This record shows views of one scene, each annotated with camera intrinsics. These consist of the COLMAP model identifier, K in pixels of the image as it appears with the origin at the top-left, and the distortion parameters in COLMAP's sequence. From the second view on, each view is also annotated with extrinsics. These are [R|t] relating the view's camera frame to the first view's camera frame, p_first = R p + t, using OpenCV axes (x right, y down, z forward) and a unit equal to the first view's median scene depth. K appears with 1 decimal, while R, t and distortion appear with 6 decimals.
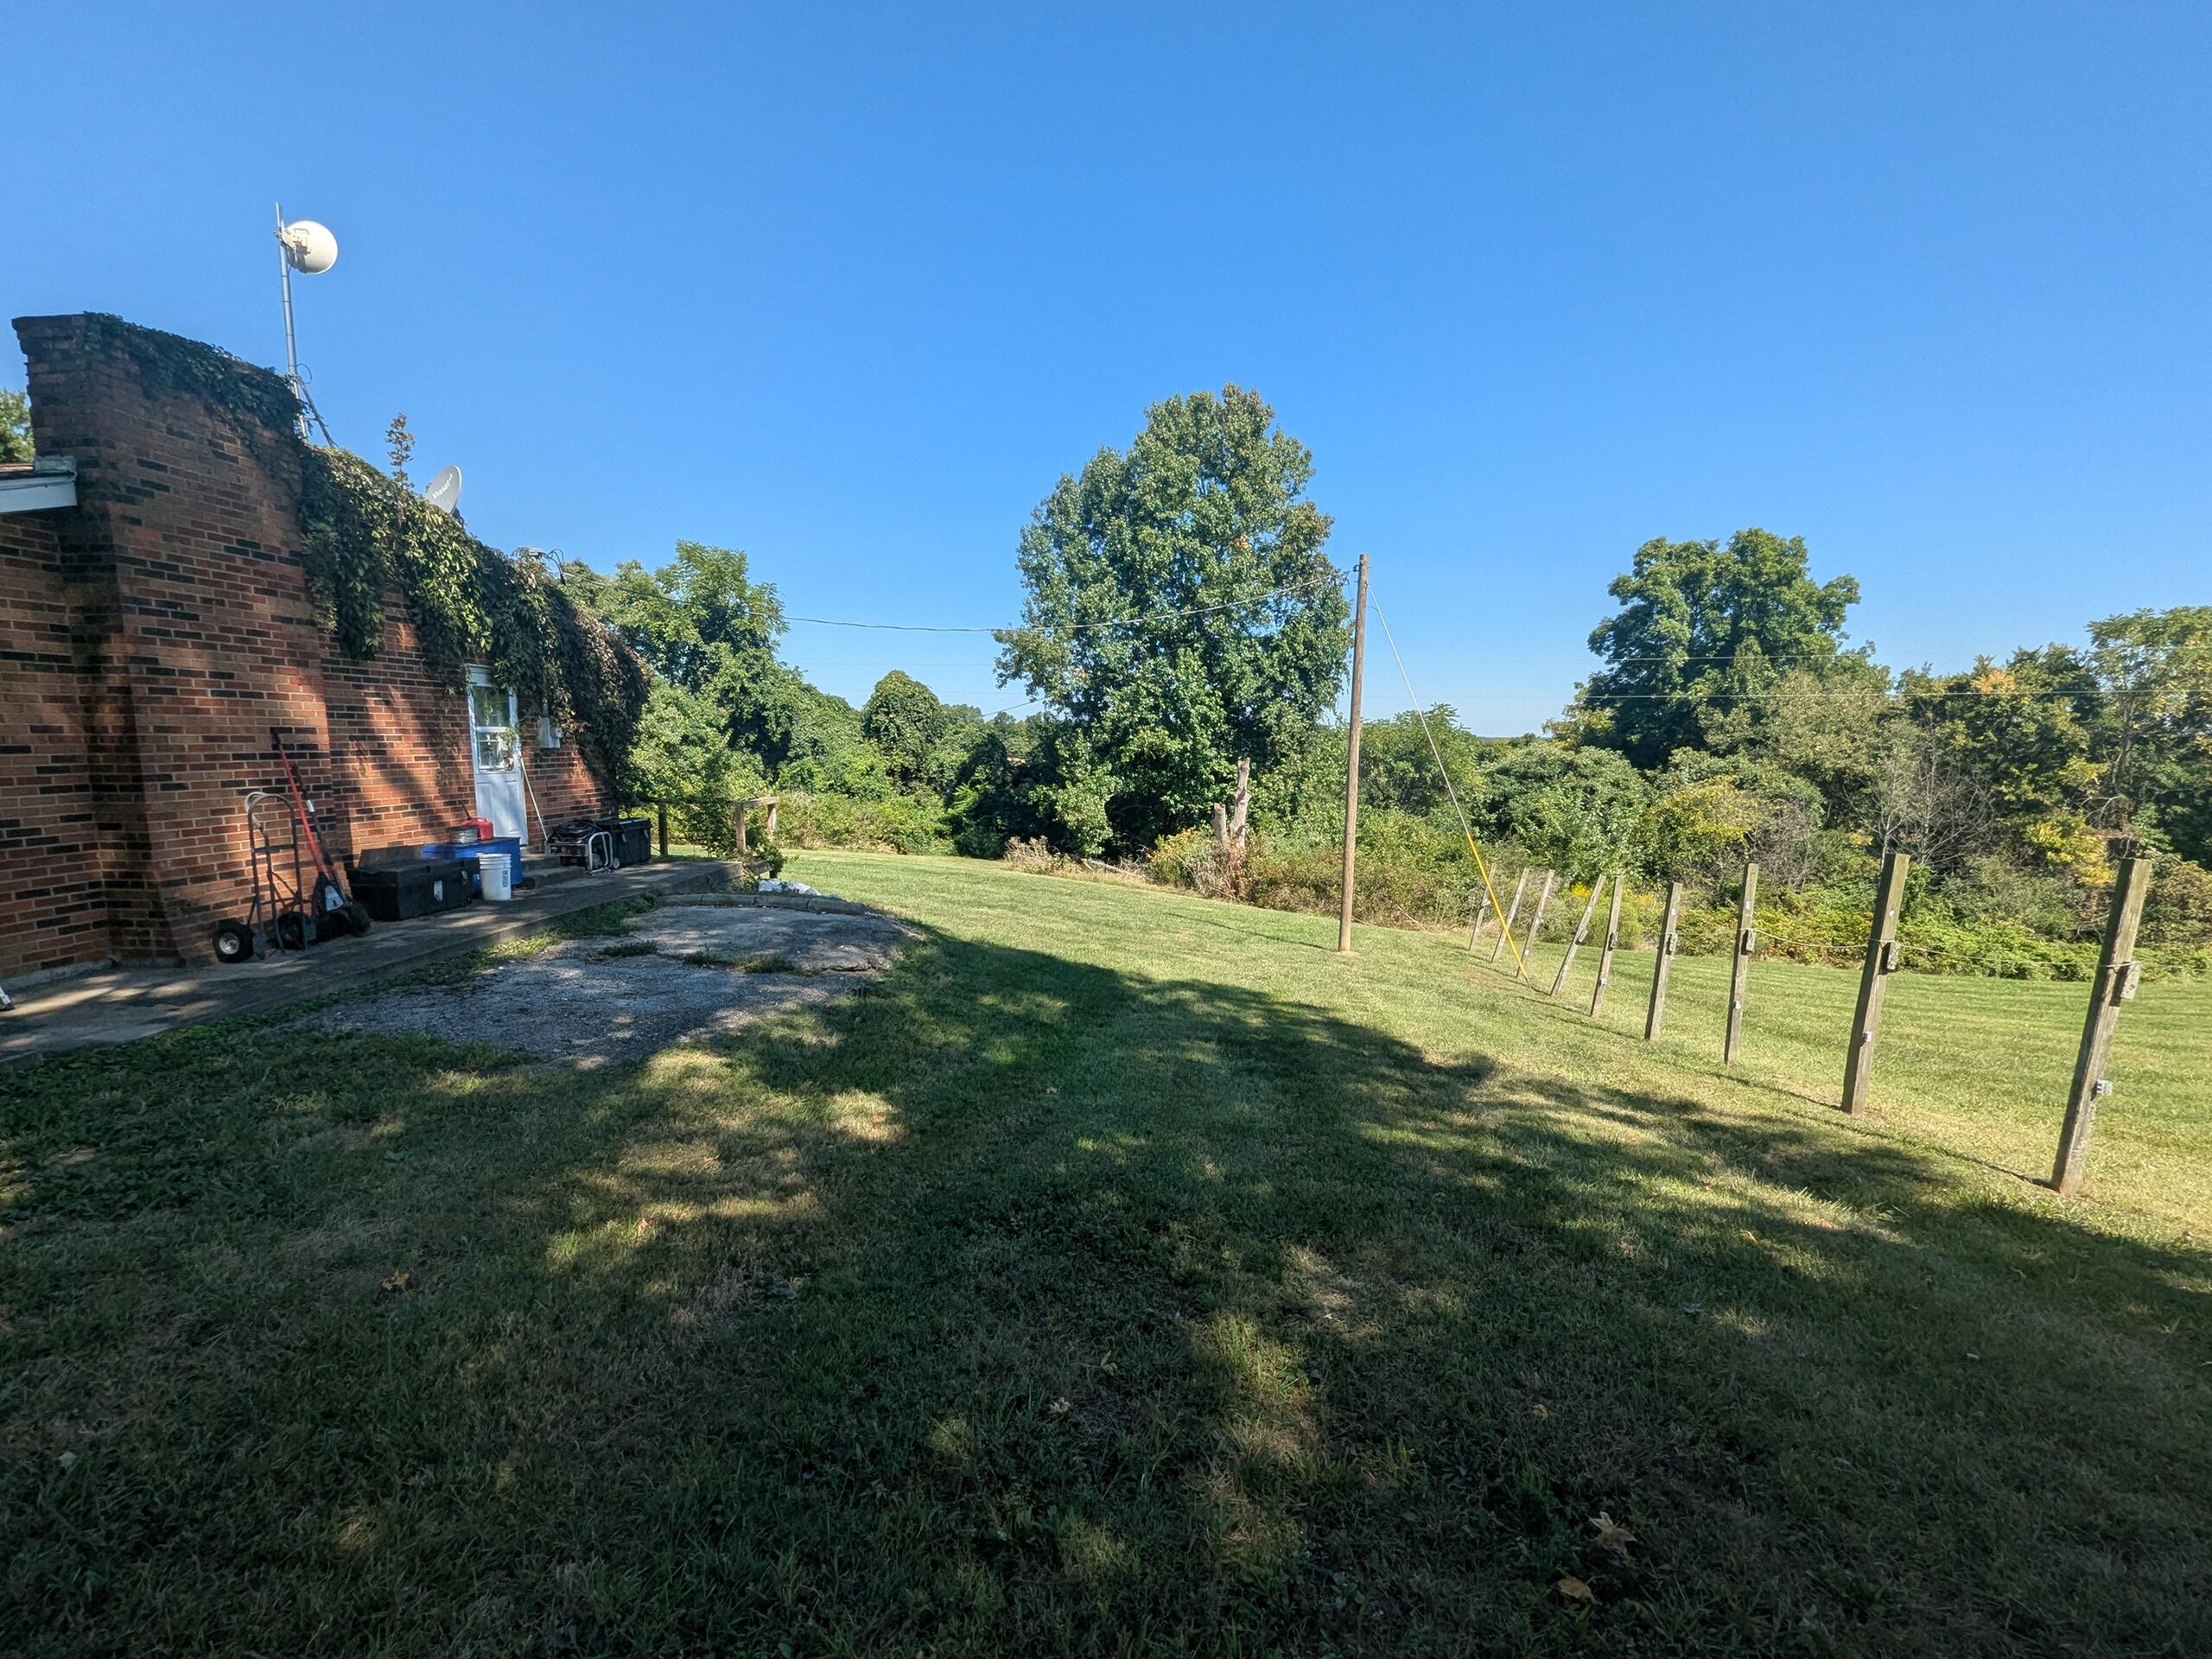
lens RADIAL K [[944.9, 0, 1110.6], [0, 944.9, 857.7], [0, 0, 1]] dist [0.000847, -0.000174]
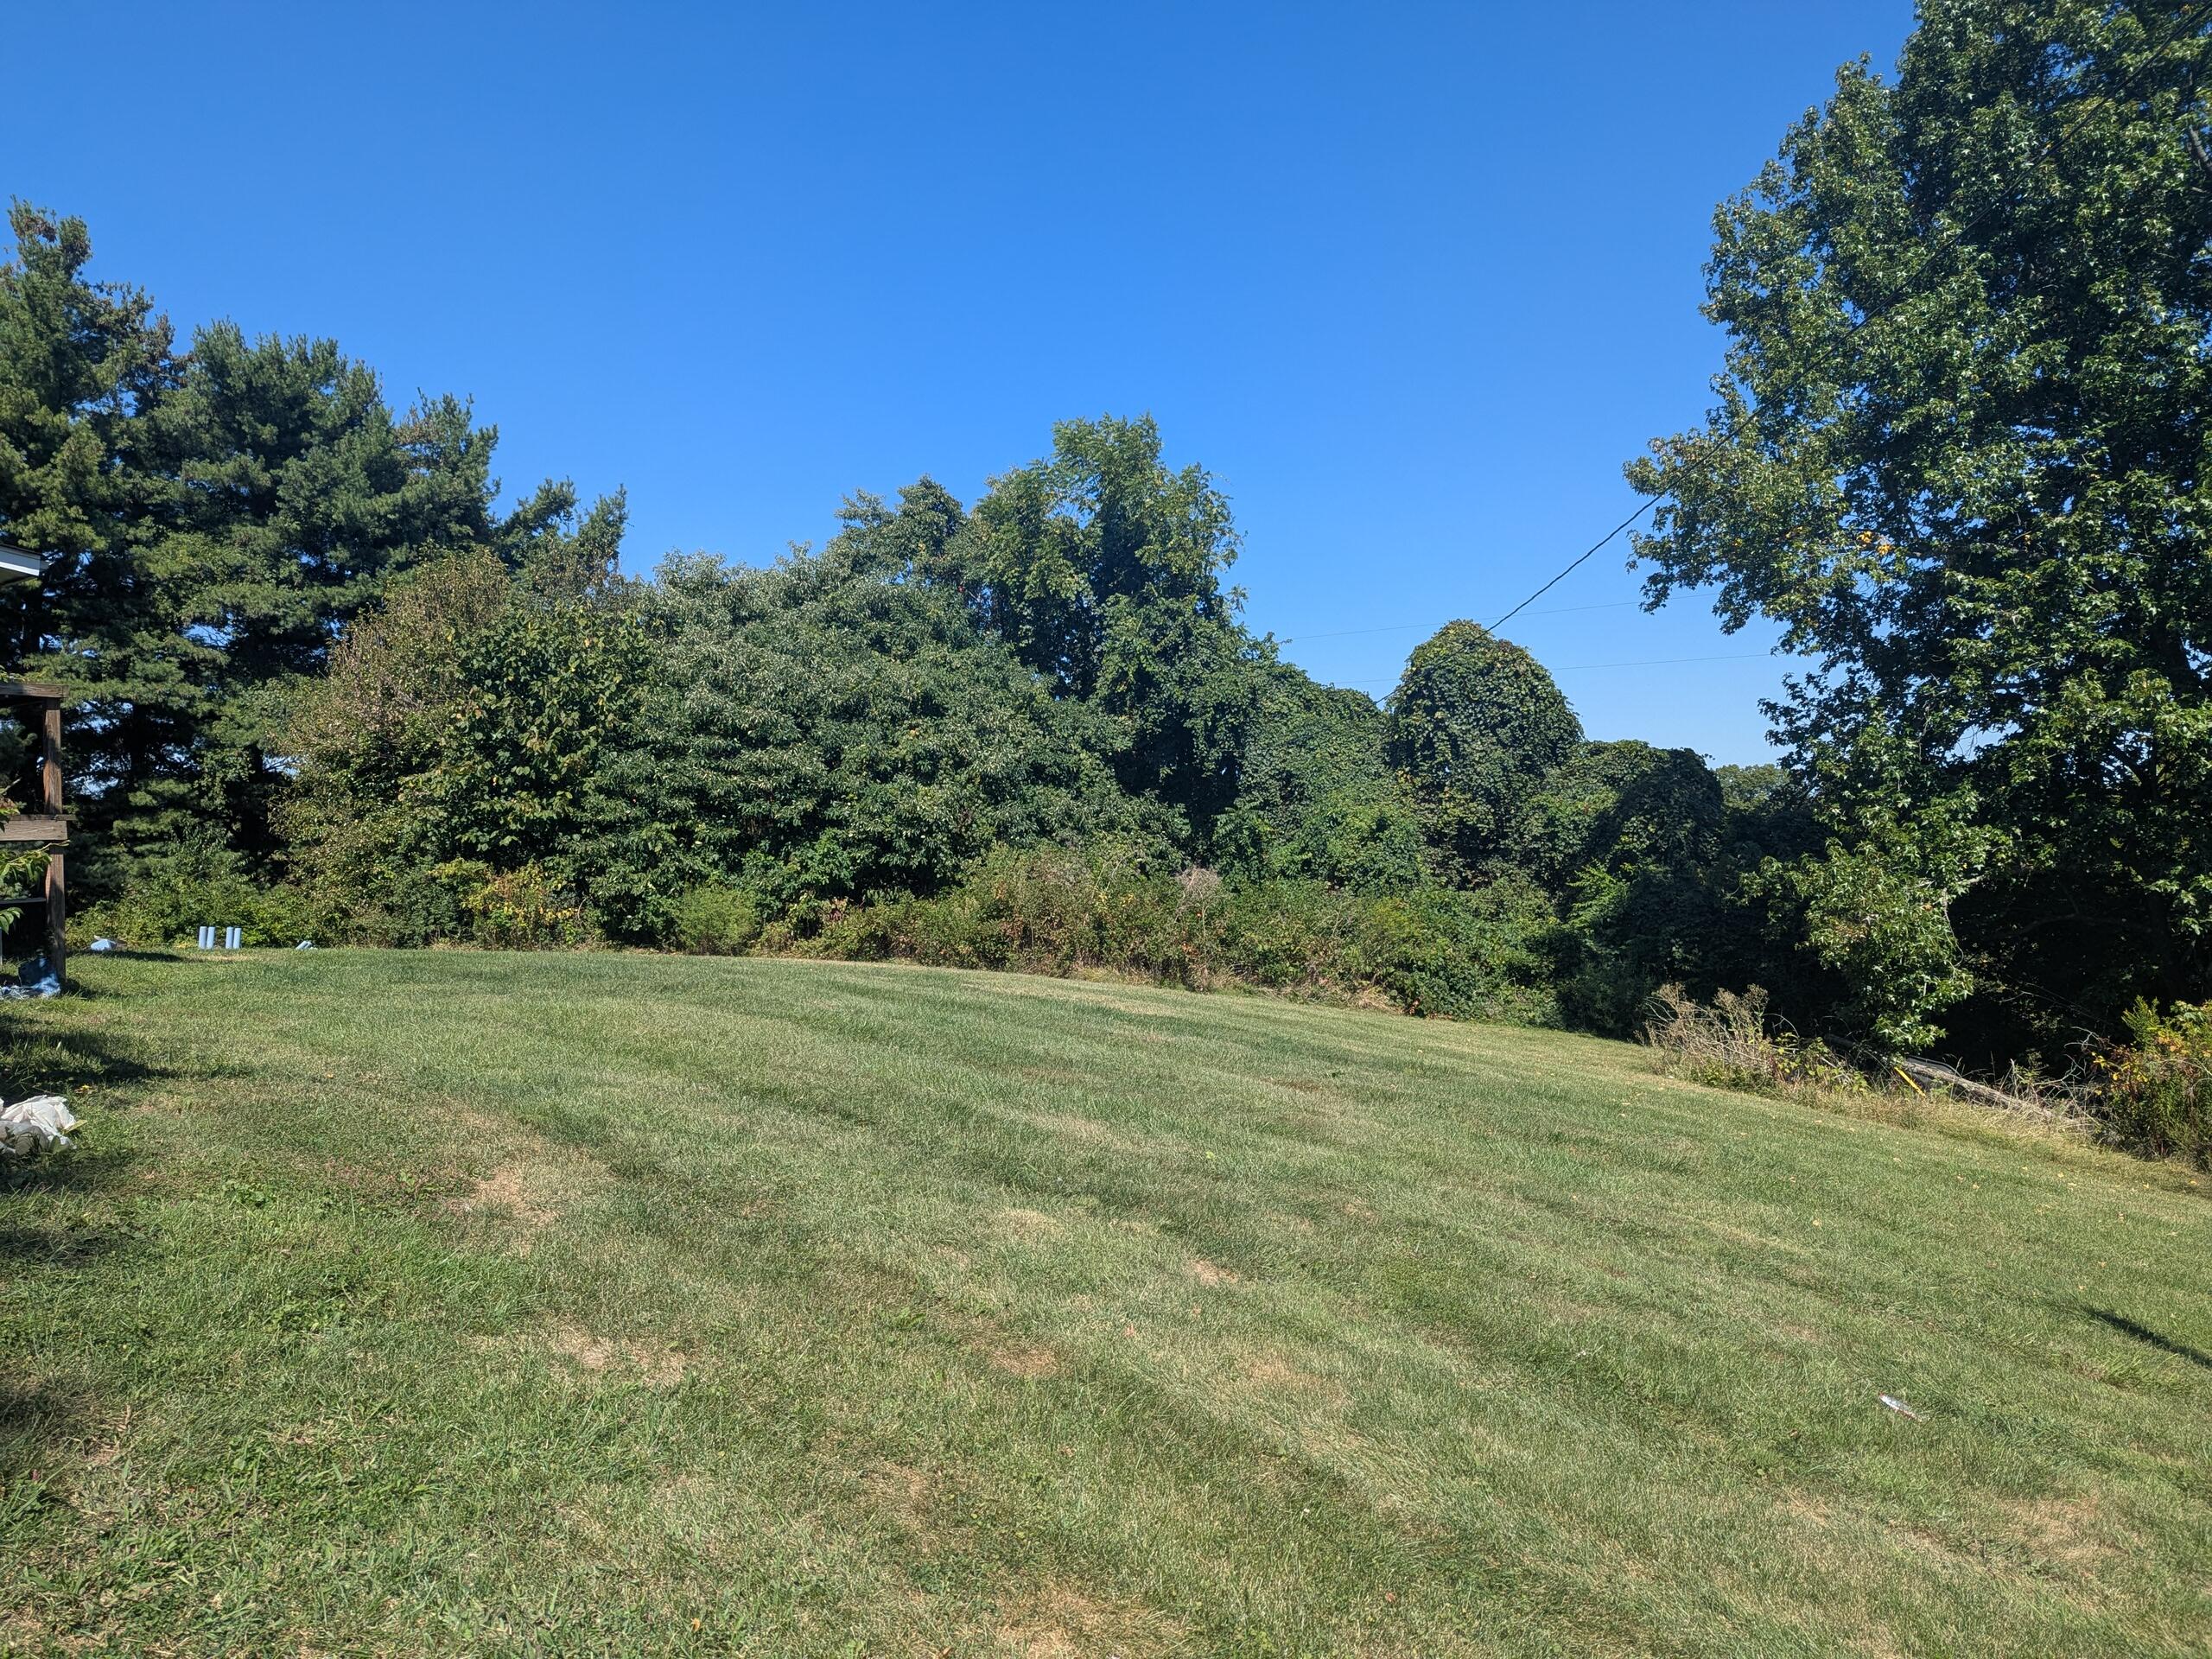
lens RADIAL K [[1548.7, 0, 973.8], [0, 1548.7, 858.2], [0, 0, 1]] dist [-0.006215, -0.004923]
pose [[0.800702, -0.001553, -0.599061, 0.040310], [-0.064052, 0.994042, -0.088189, 0.000199], [0.595629, 0.108984, 0.795832, 0.286347]]
